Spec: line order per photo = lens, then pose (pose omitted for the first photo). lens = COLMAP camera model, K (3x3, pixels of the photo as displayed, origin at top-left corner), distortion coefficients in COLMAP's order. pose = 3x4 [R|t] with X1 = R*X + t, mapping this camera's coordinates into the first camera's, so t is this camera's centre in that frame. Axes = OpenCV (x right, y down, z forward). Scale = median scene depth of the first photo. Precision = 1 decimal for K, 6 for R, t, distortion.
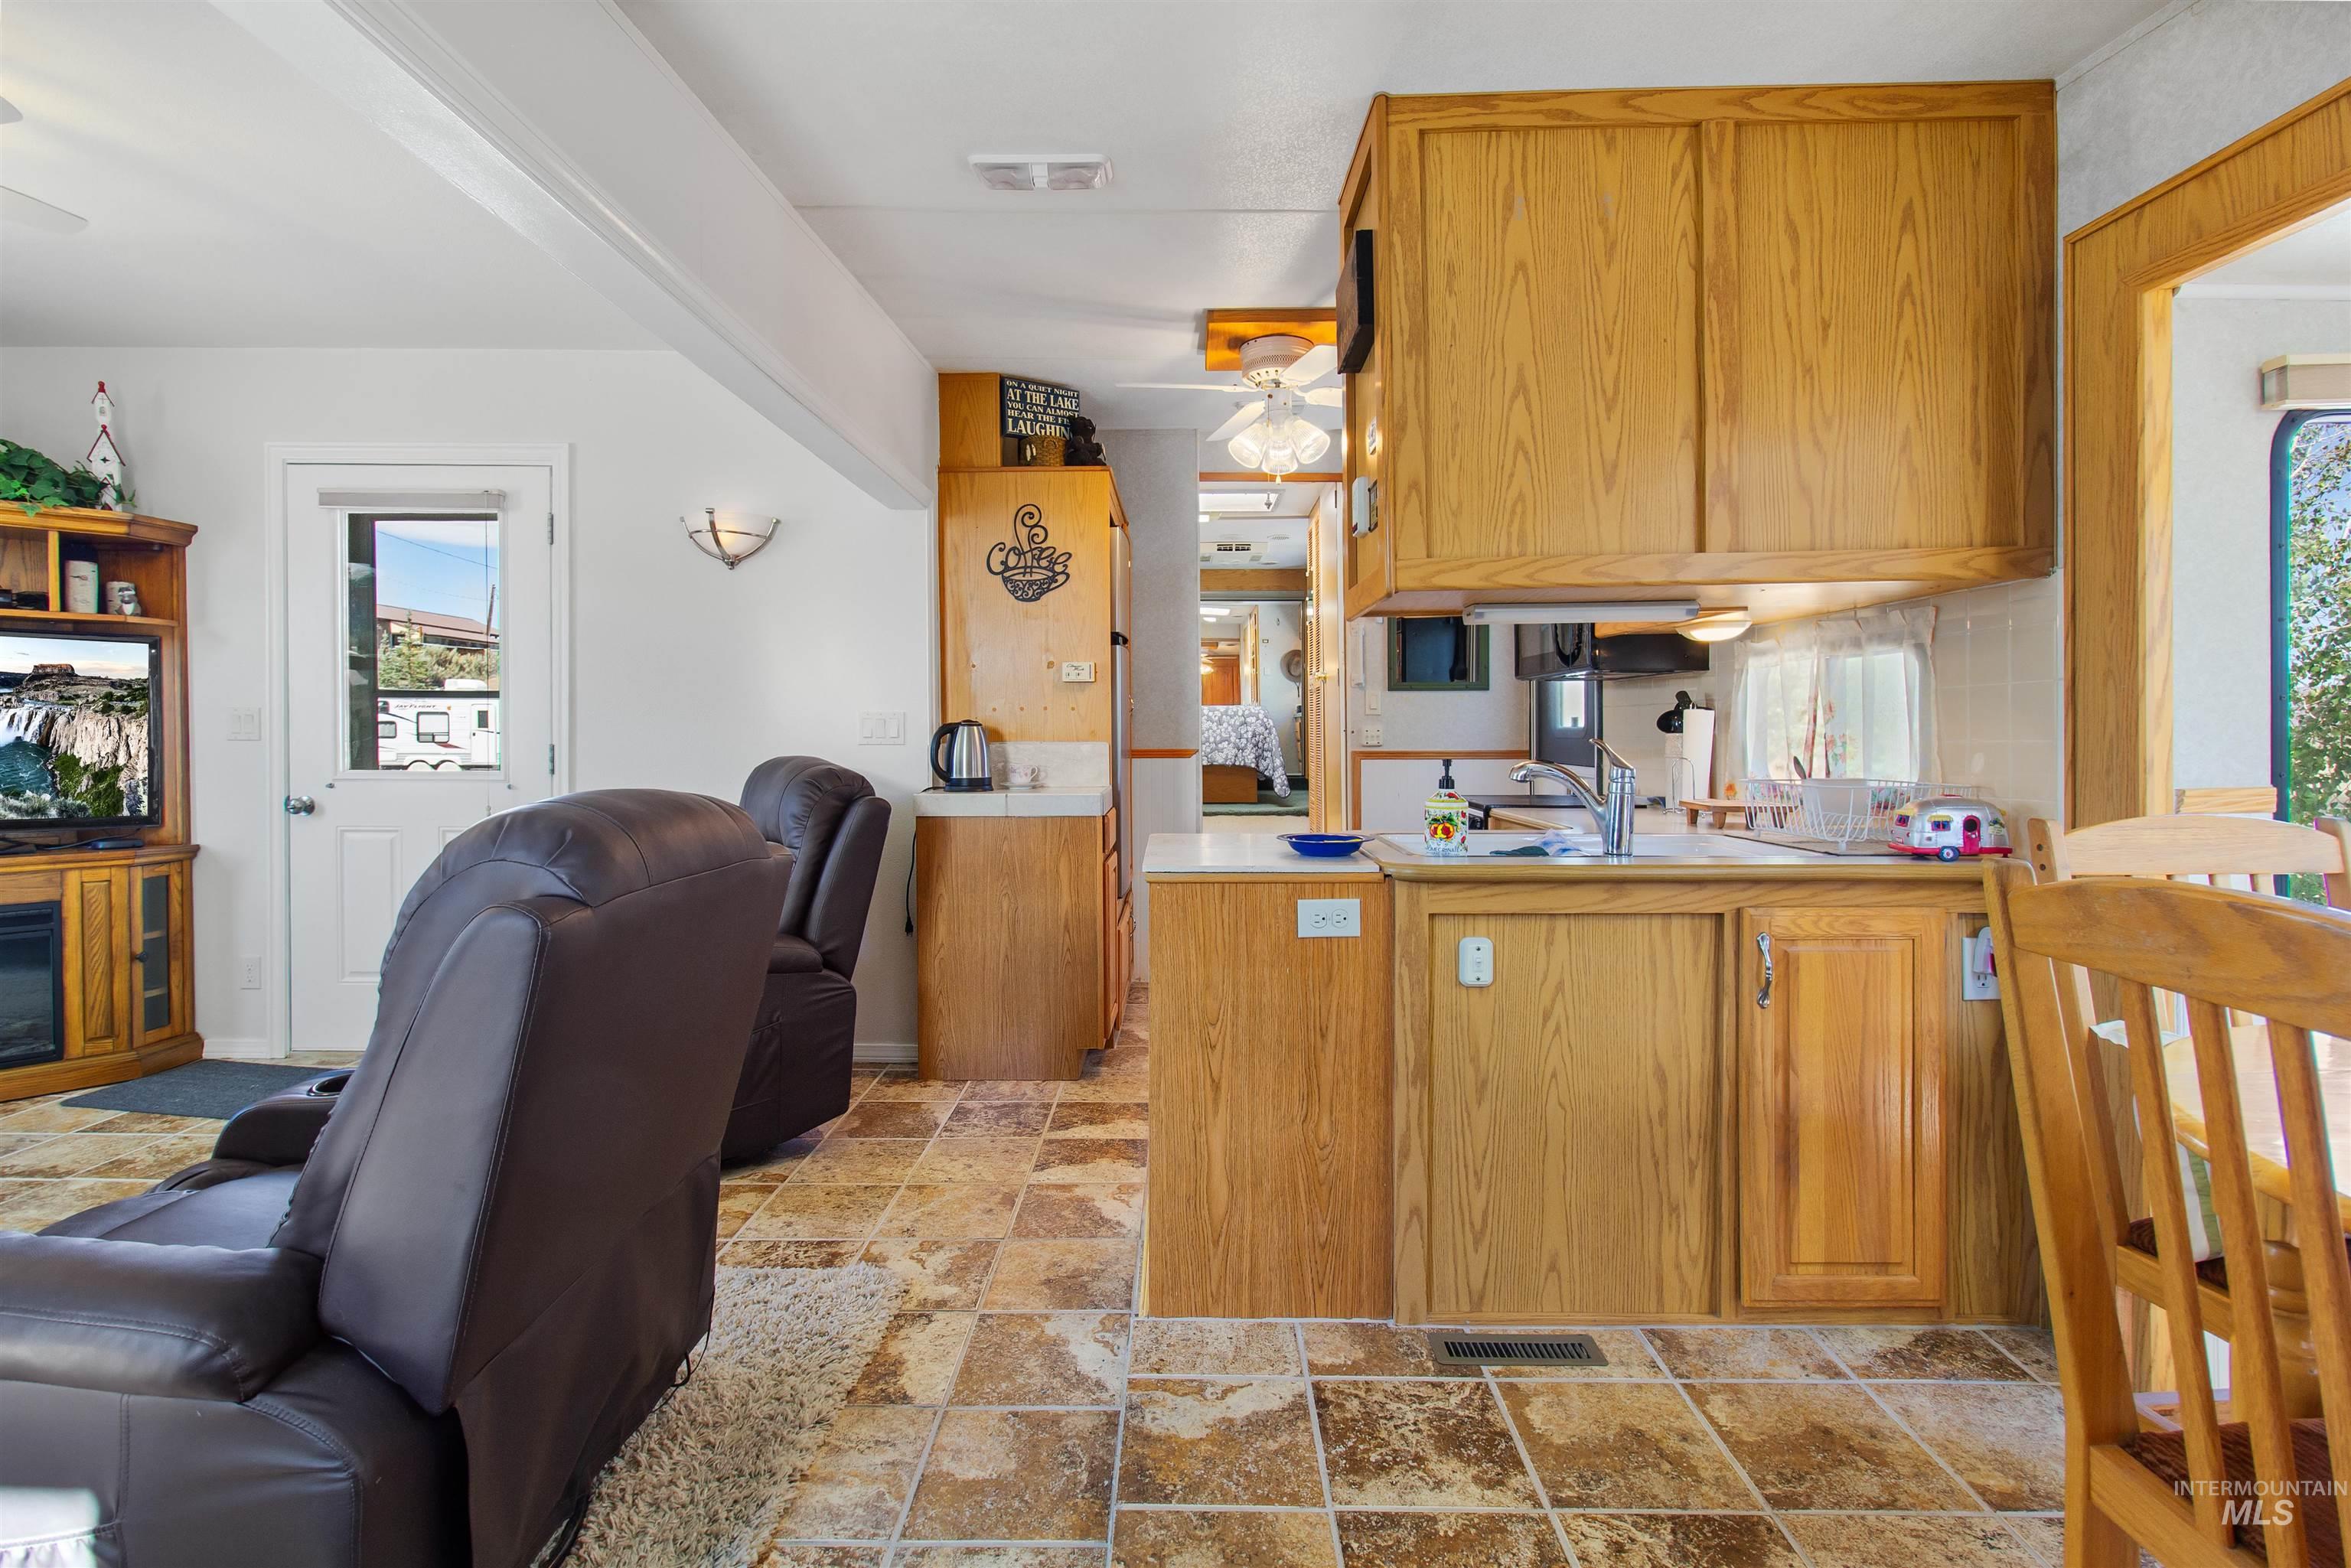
lens RADIAL K [[1094.2, 0, 1177.9], [0, 1094.2, 750.6], [0, 0, 1]] dist [0.005607, -0.002461]
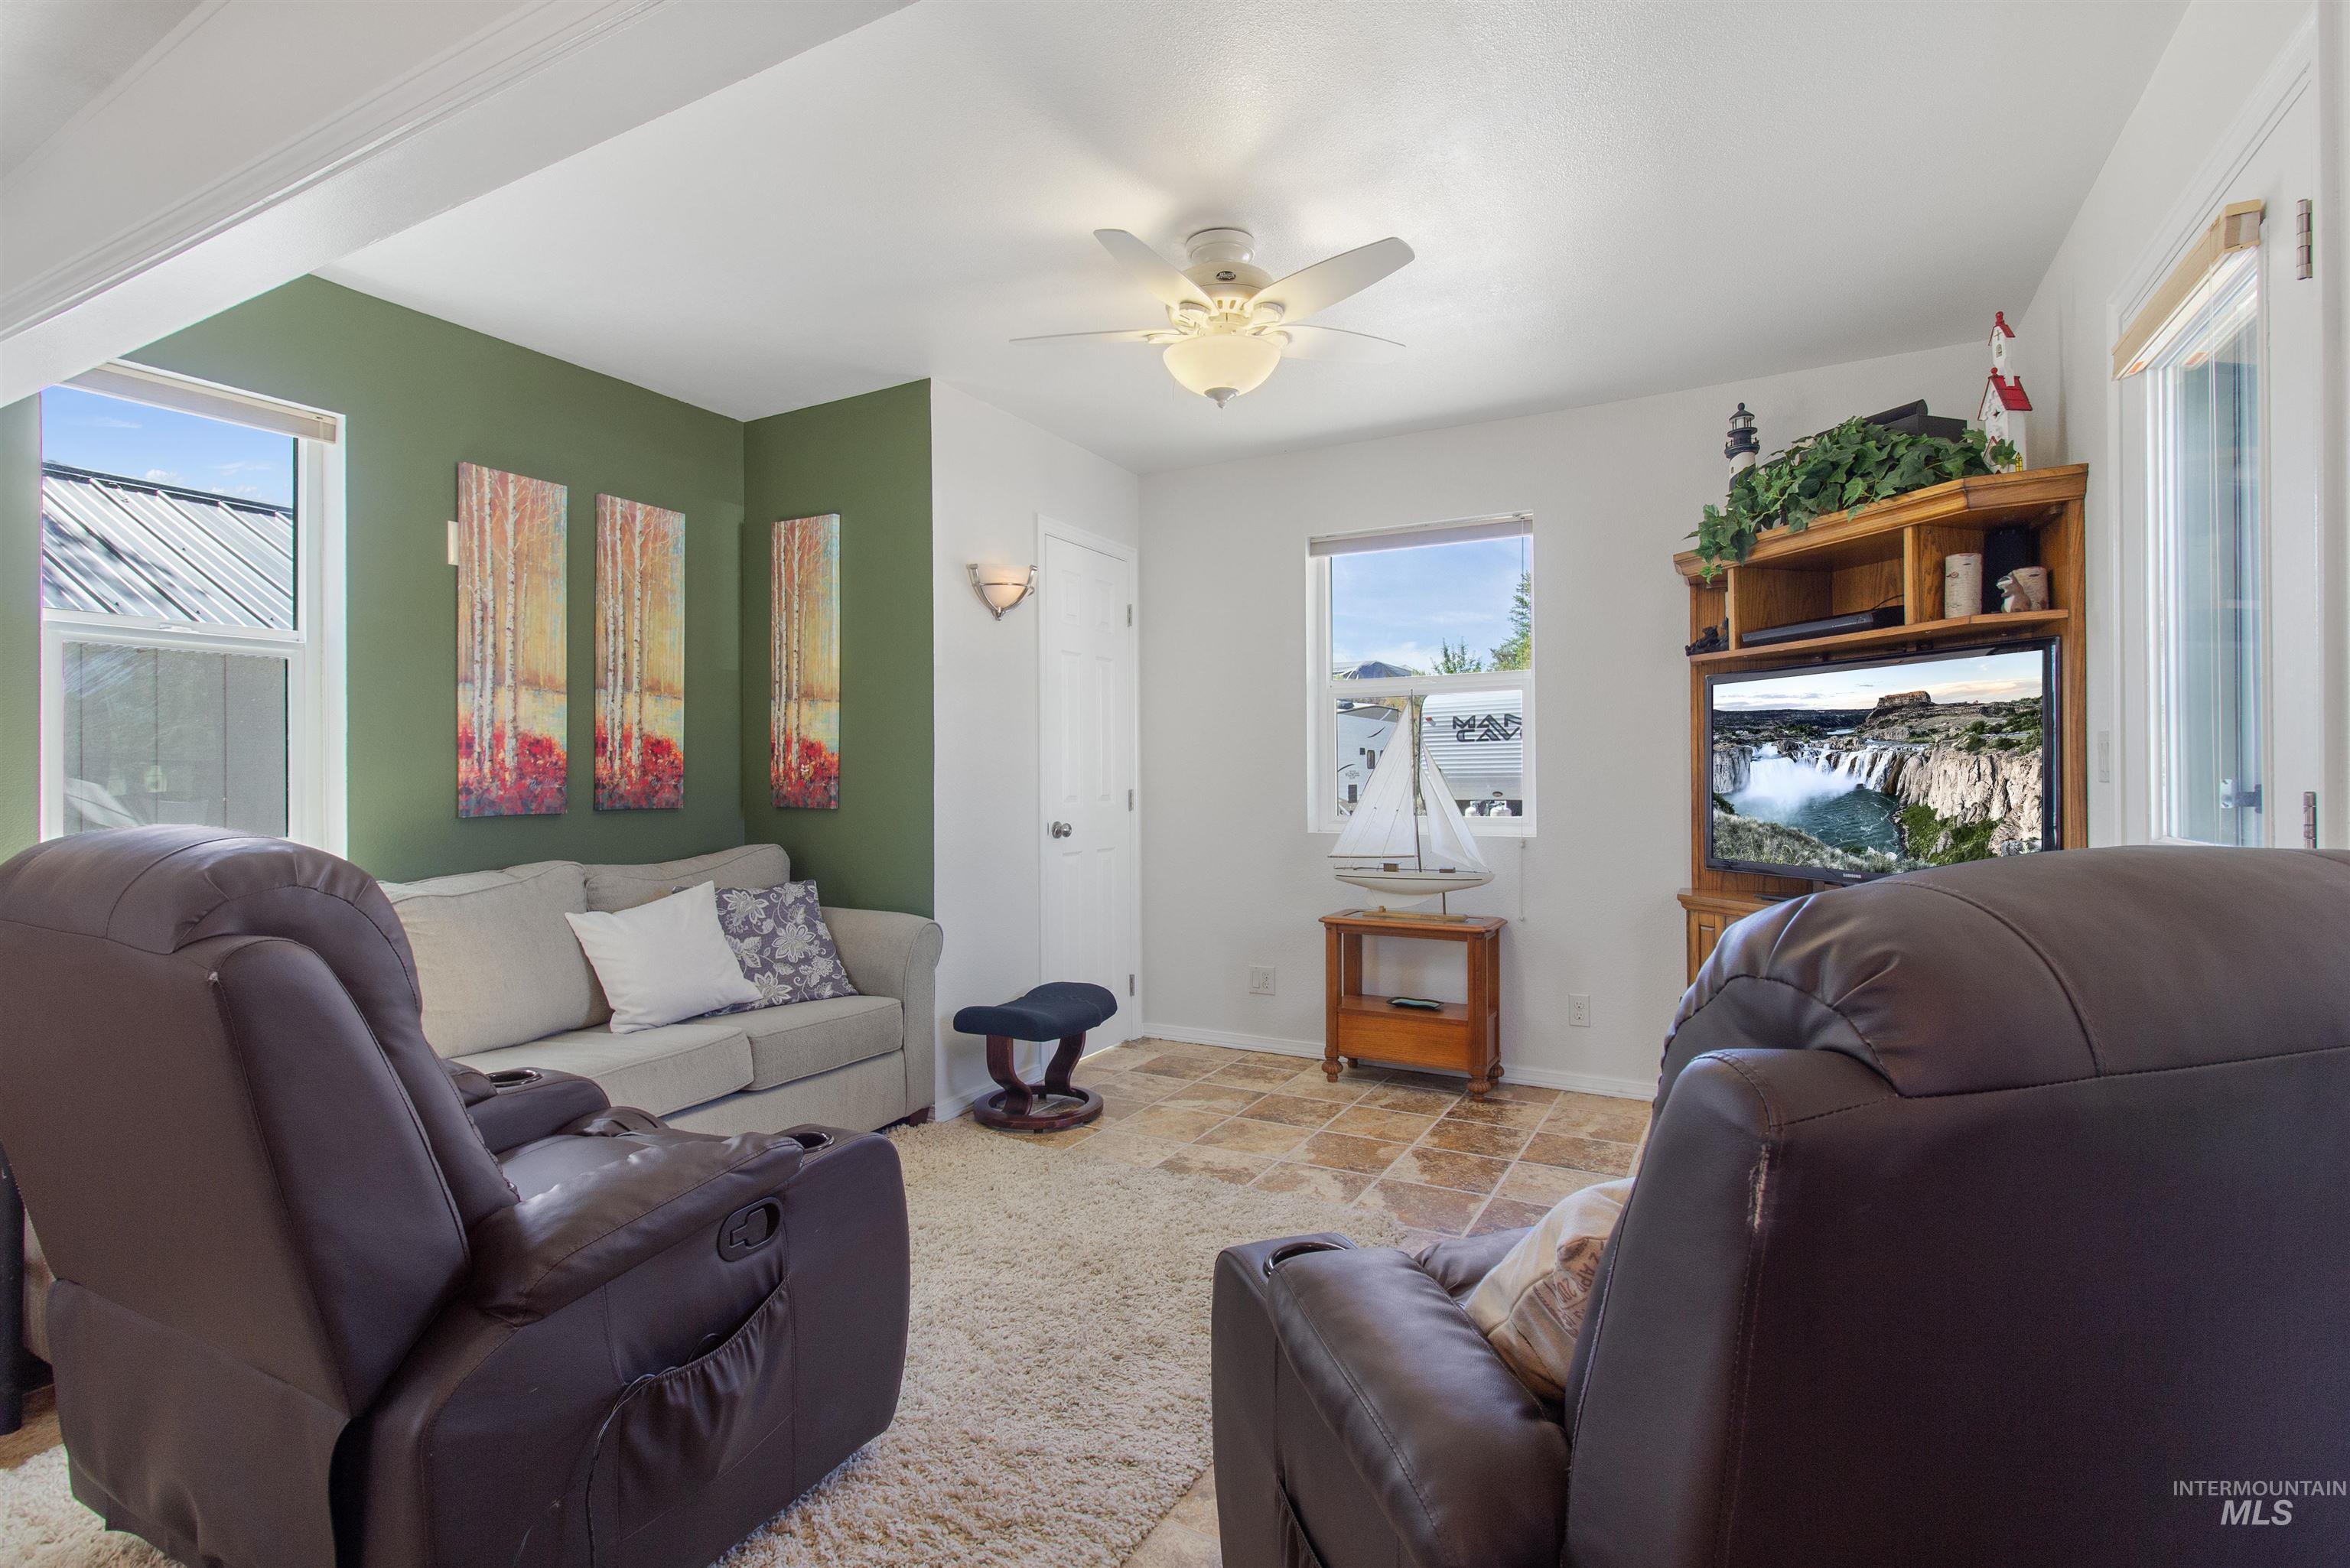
lens RADIAL K [[1095.1, 0, 1180.4], [0, 1095.1, 771.0], [0, 0, 1]] dist [0.002819, 0.000358]
pose [[-0.469900, -0.010319, -0.882659, -0.079373], [-0.013516, 0.999899, -0.004494, -0.010224], [0.882616, 0.009819, -0.469992, 1.572036]]
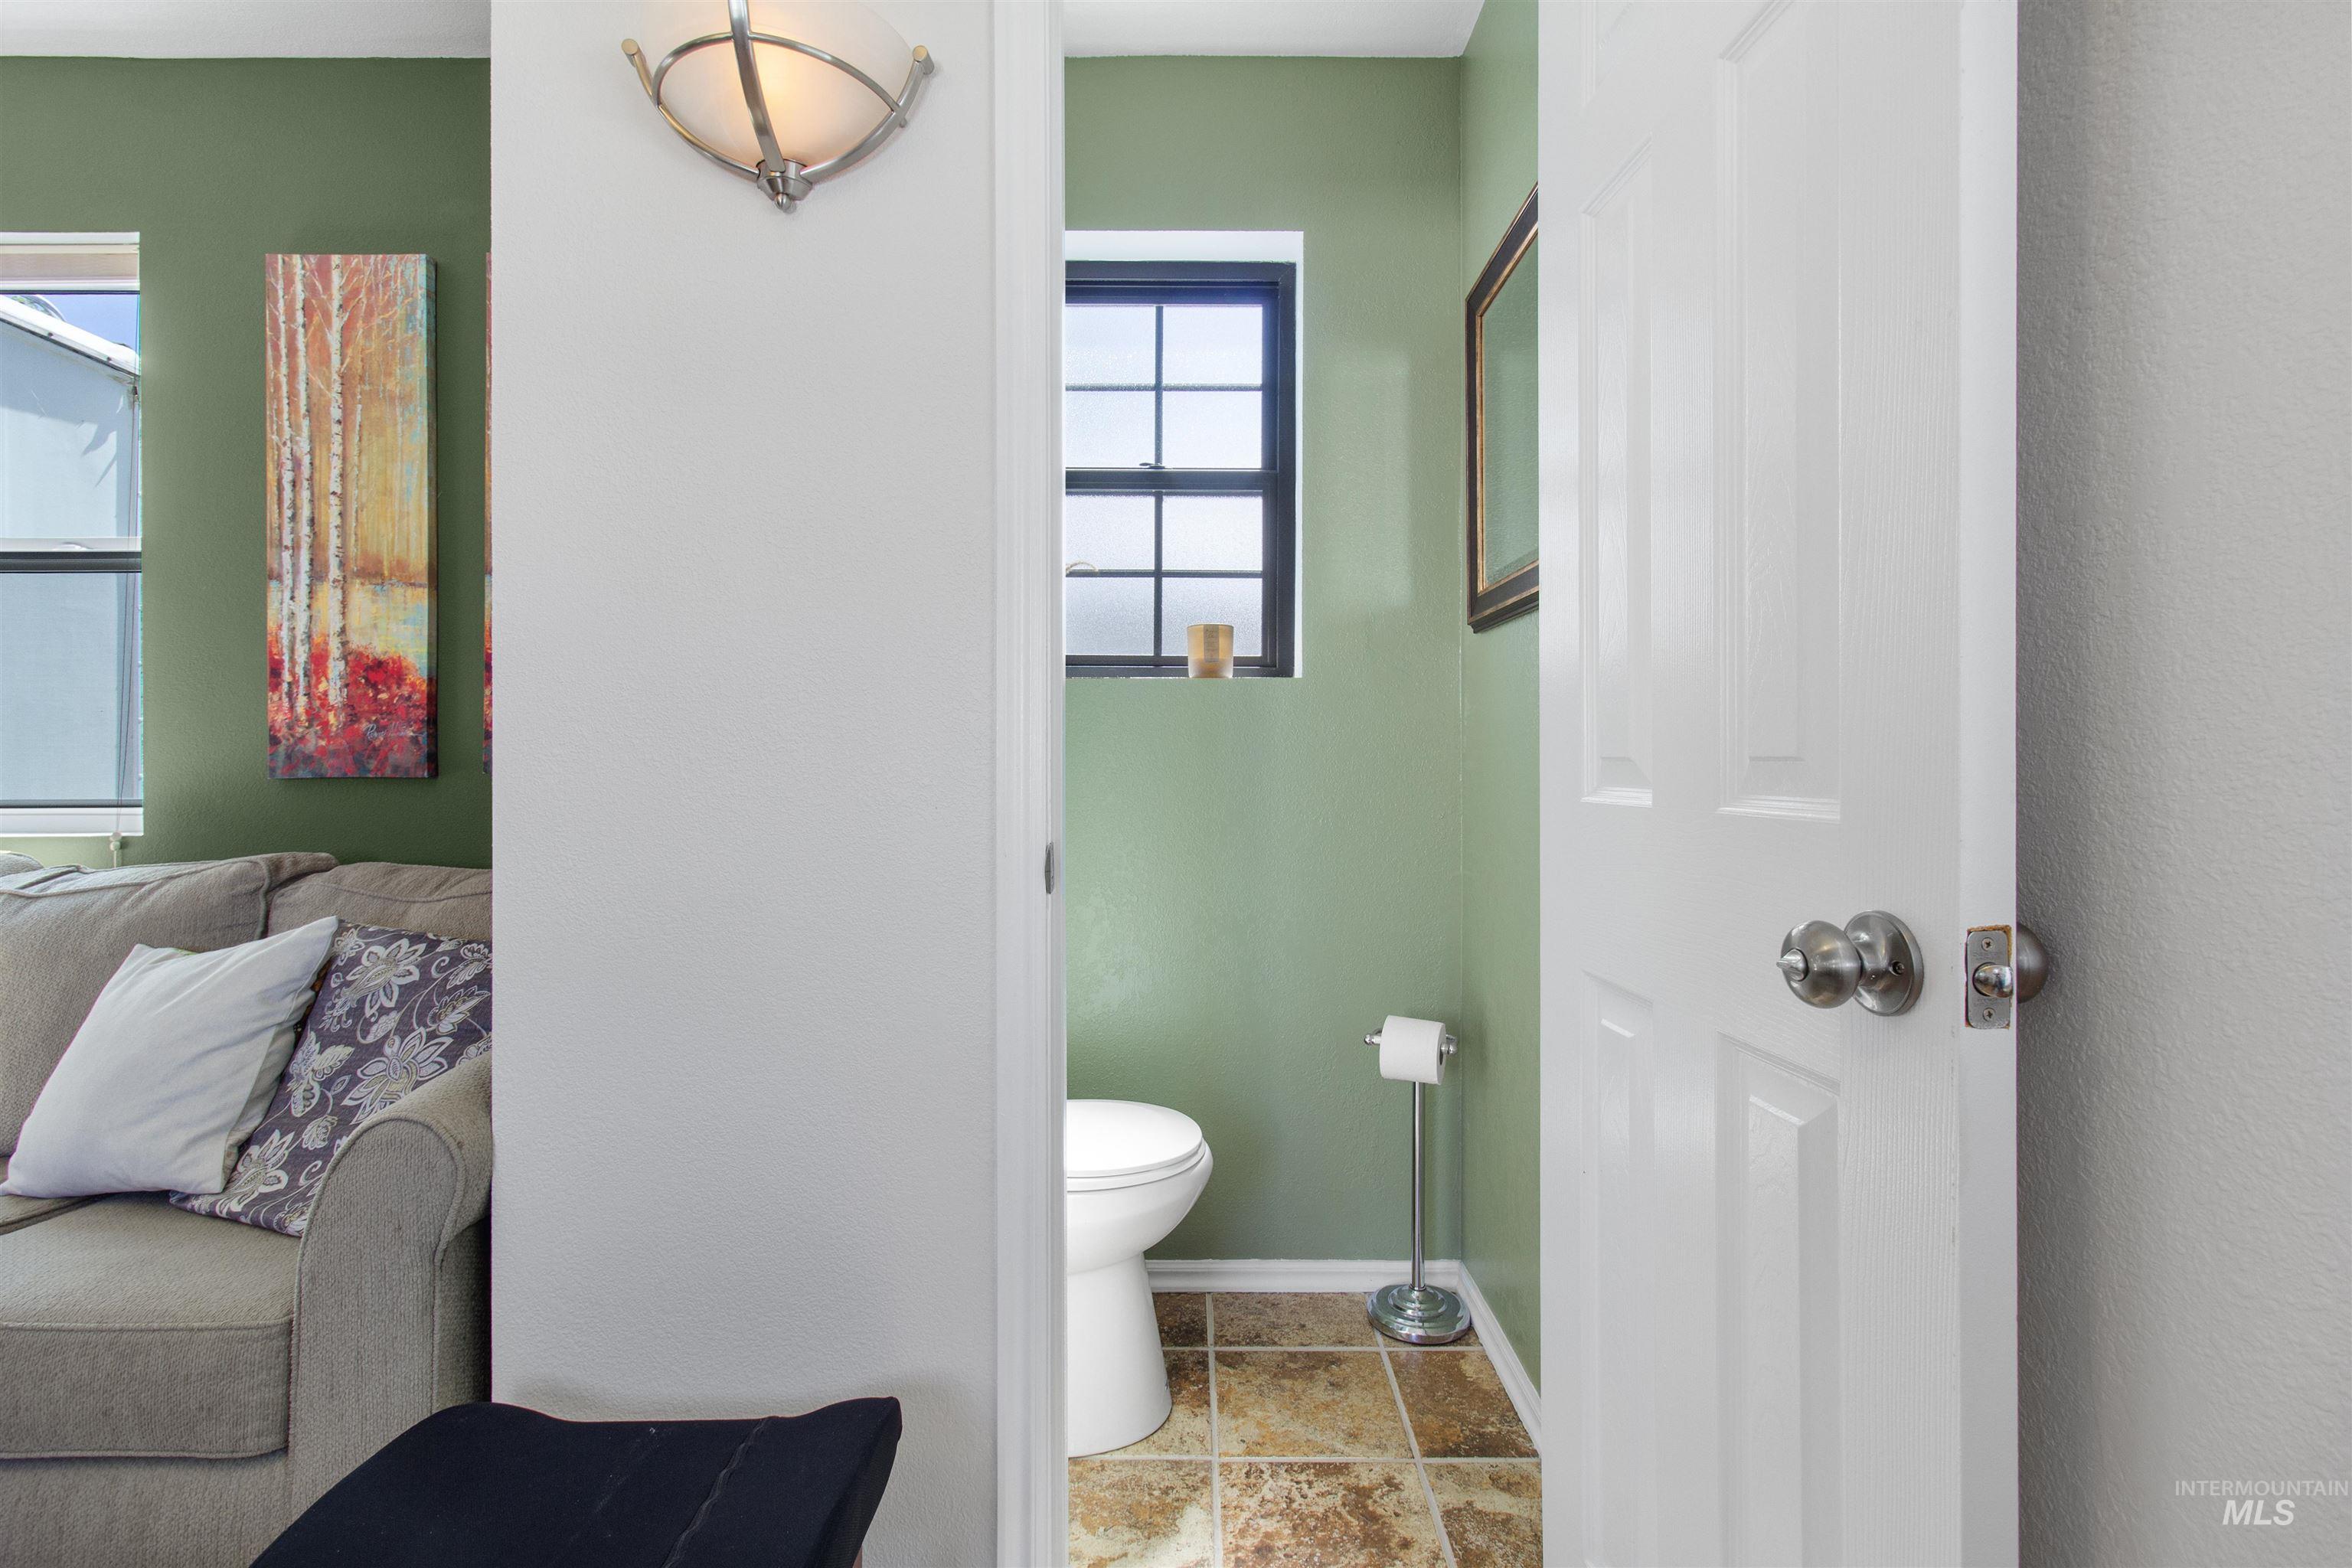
lens RADIAL K [[1096.1, 0, 1182.2], [0, 1096.1, 754.1], [0, 0, 1]] dist [0.002819, 0.000358]
pose [[-0.999978, -0.001650, -0.006421, -1.878937], [-0.001762, 0.999844, 0.017566, 0.018812], [0.006391, 0.017576, -0.999825, 0.999836]]
